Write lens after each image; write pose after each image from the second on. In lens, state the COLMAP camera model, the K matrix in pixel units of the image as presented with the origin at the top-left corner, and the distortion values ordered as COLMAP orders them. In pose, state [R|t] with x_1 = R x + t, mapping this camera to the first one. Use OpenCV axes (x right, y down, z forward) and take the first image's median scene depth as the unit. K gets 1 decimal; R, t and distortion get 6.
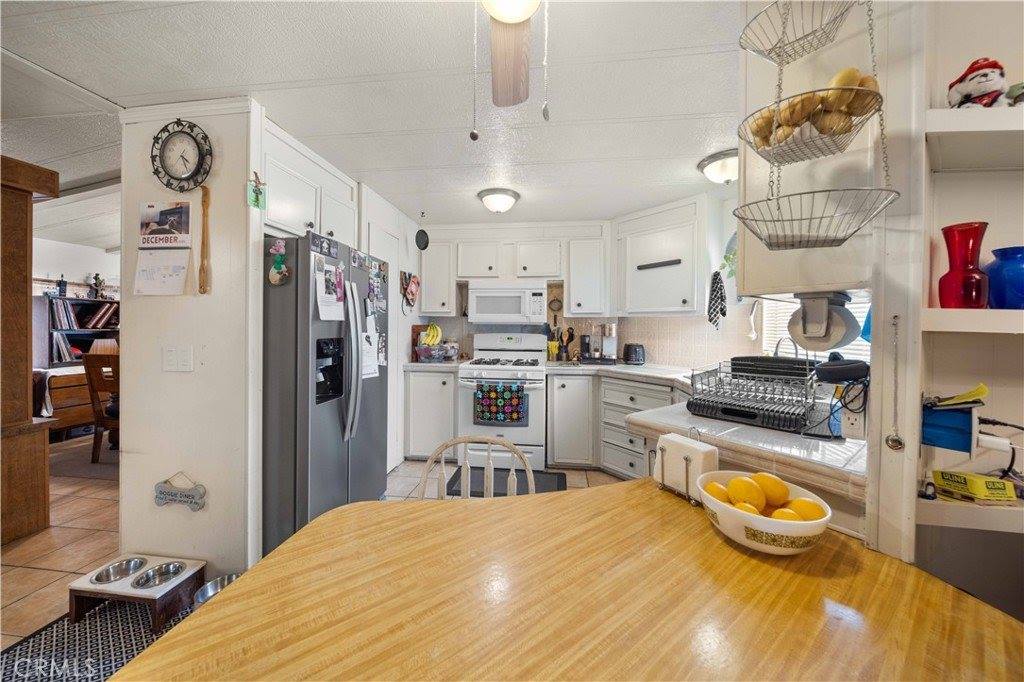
lens RADIAL K [[360.9, 0, 512.4], [0, 360.9, 330.0], [0, 0, 1]] dist [-0.000996, -0.000249]
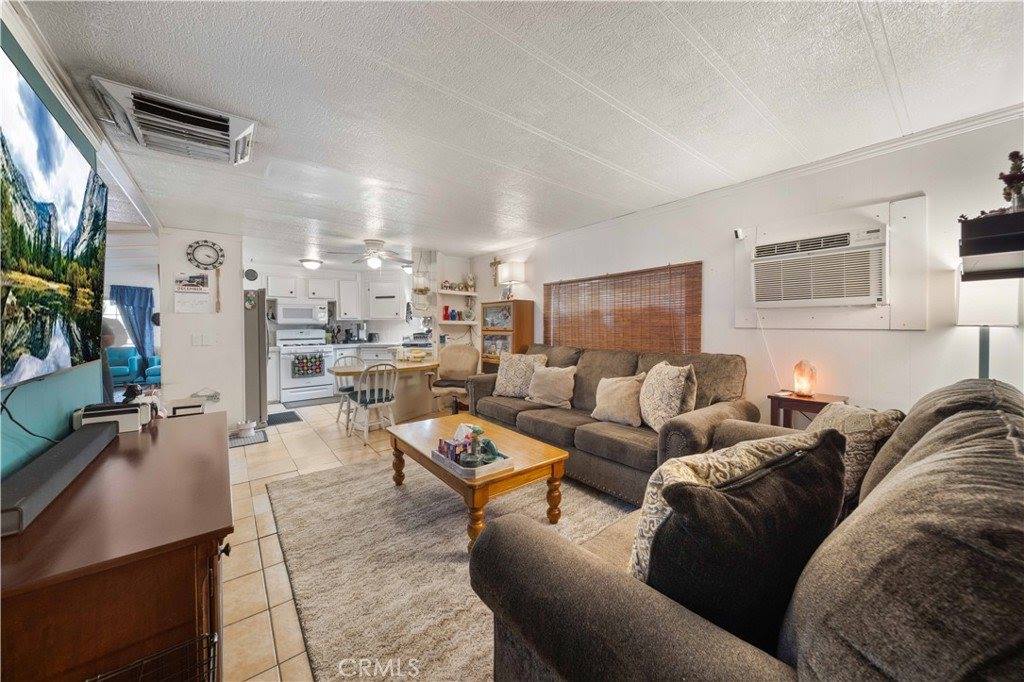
lens RADIAL K [[360.9, 0, 512.3], [0, 360.9, 332.0], [0, 0, 1]] dist [-0.000996, -0.000249]
pose [[0.699384, -0.026244, 0.714264, -0.624565], [0.020107, 0.999653, 0.017042, 0.014541], [-0.714463, 0.002443, 0.699669, -1.092477]]
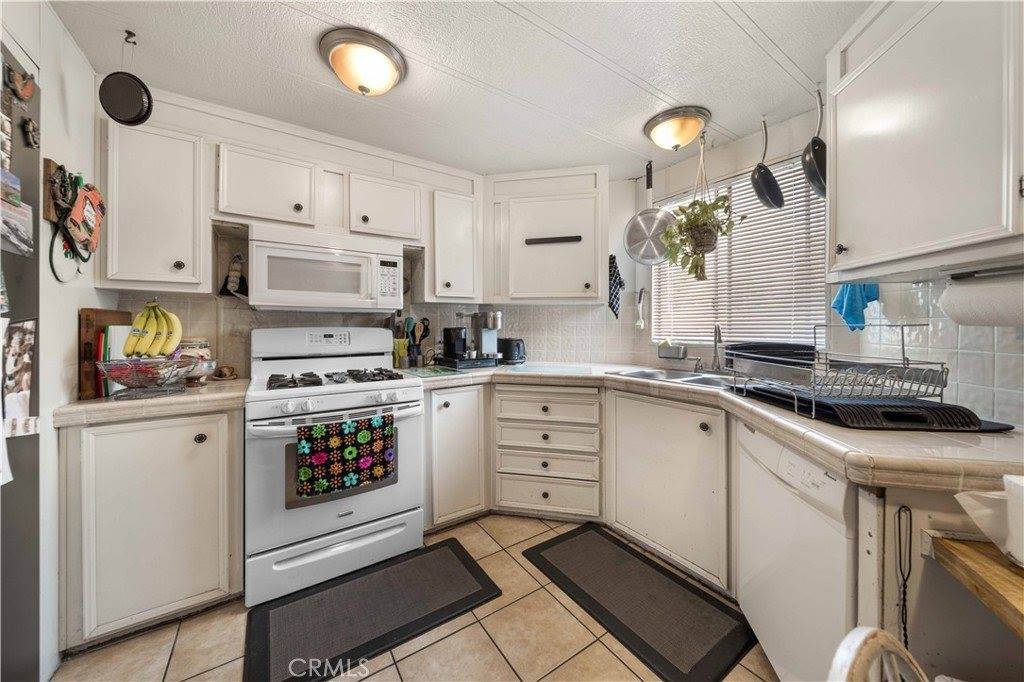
lens RADIAL K [[360.9, 0, 513.0], [0, 360.9, 326.9], [0, 0, 1]] dist [-0.000996, -0.000249]
pose [[0.750664, -0.010119, 0.660606, -0.196544], [0.013151, 0.999913, 0.000372, 0.014407], [-0.660553, 0.008408, 0.750732, 0.414698]]
